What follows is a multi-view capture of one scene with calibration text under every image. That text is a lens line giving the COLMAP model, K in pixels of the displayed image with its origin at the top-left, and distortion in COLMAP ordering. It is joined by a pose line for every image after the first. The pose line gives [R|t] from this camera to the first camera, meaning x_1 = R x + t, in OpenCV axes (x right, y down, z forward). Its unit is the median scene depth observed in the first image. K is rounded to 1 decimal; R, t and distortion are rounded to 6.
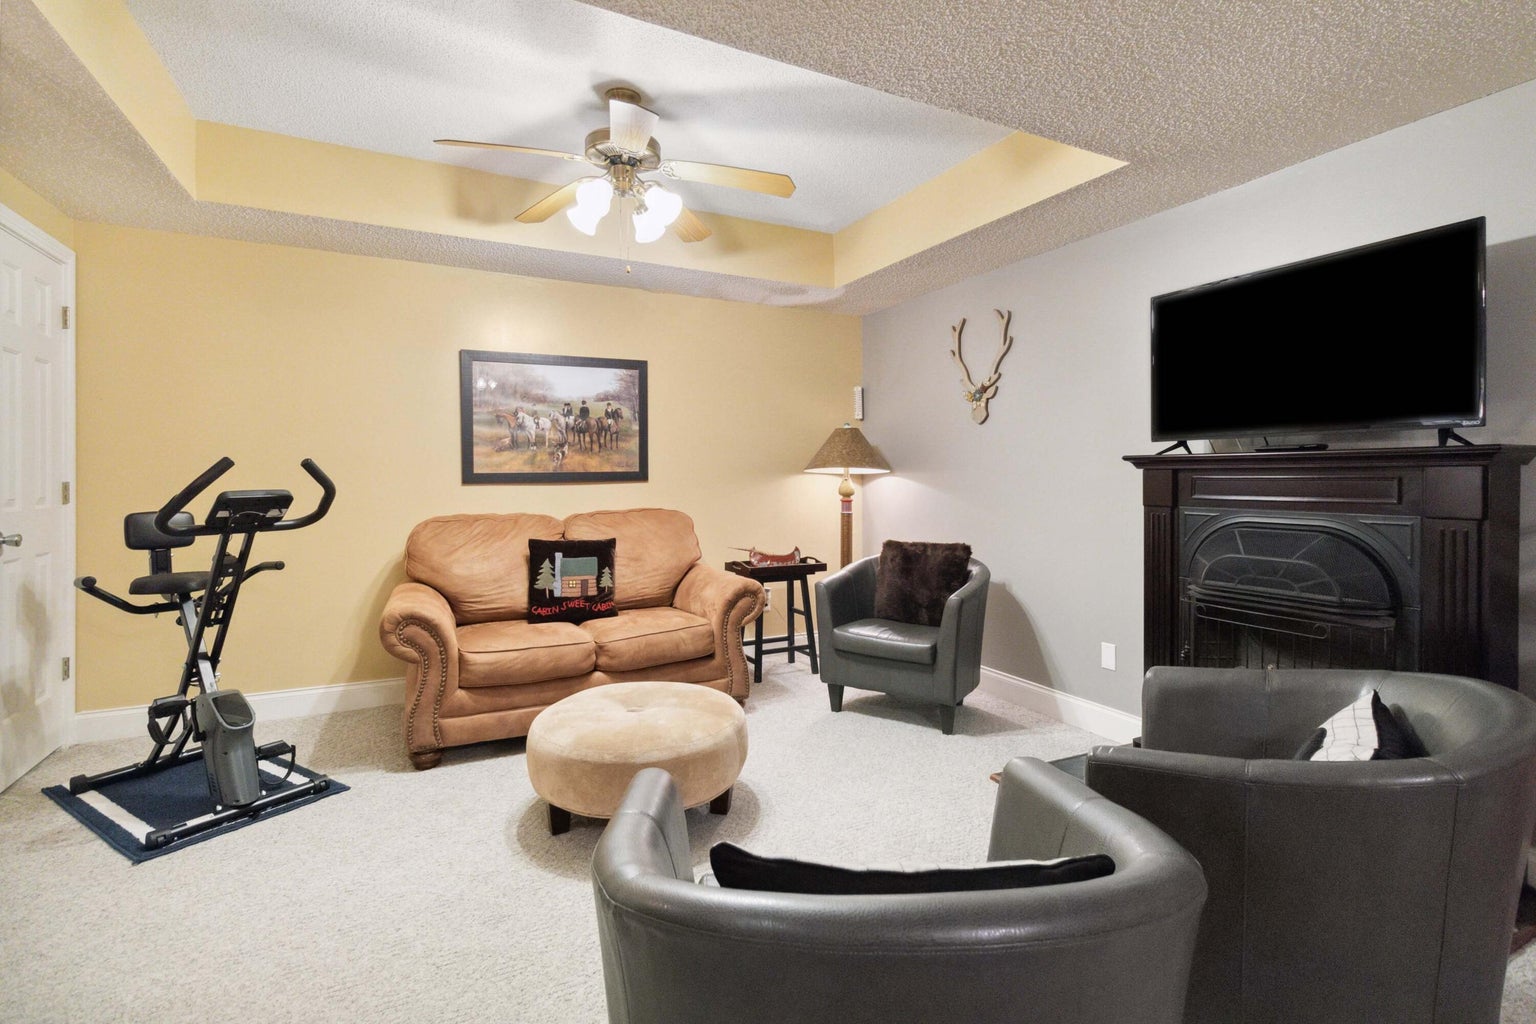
lens RADIAL K [[711.4, 0, 773.8], [0, 711.4, 474.8], [0, 0, 1]] dist [-0.000112, 0.000114]
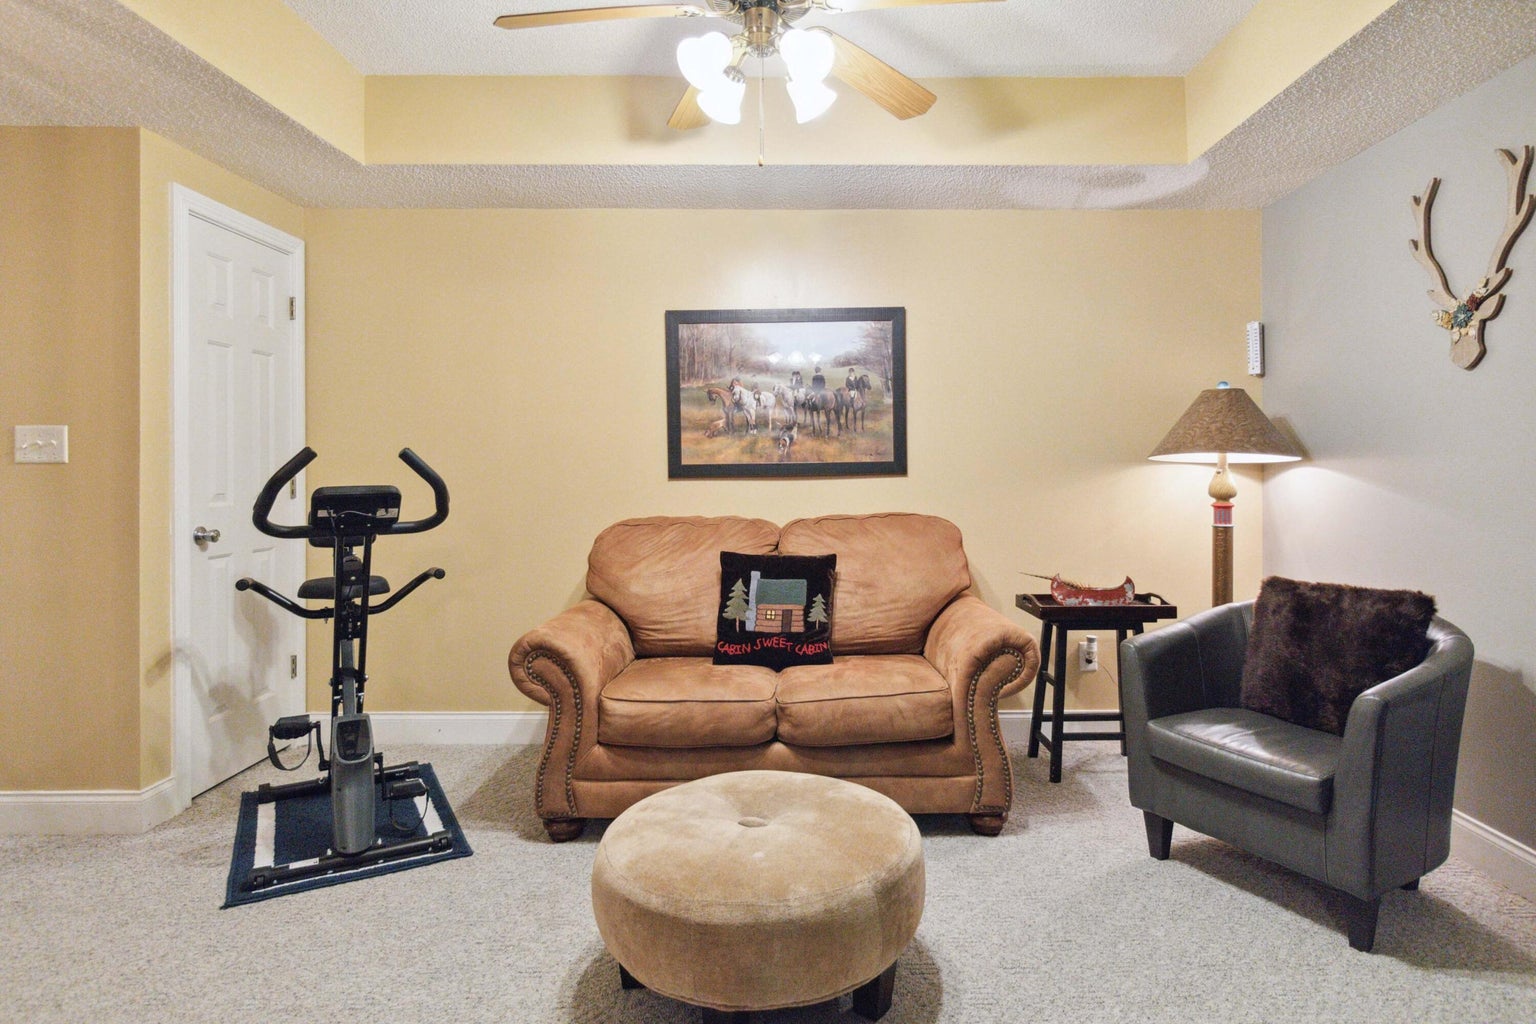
lens RADIAL K [[862.3, 0, 812.9], [0, 862.3, 467.9], [0, 0, 1]] dist [0.003427, -0.000062]
pose [[0.896643, -0.003030, -0.442745, 0.137801], [0.004374, 0.999988, 0.002014, -0.000242], [0.442734, -0.003743, 0.896645, 0.199245]]
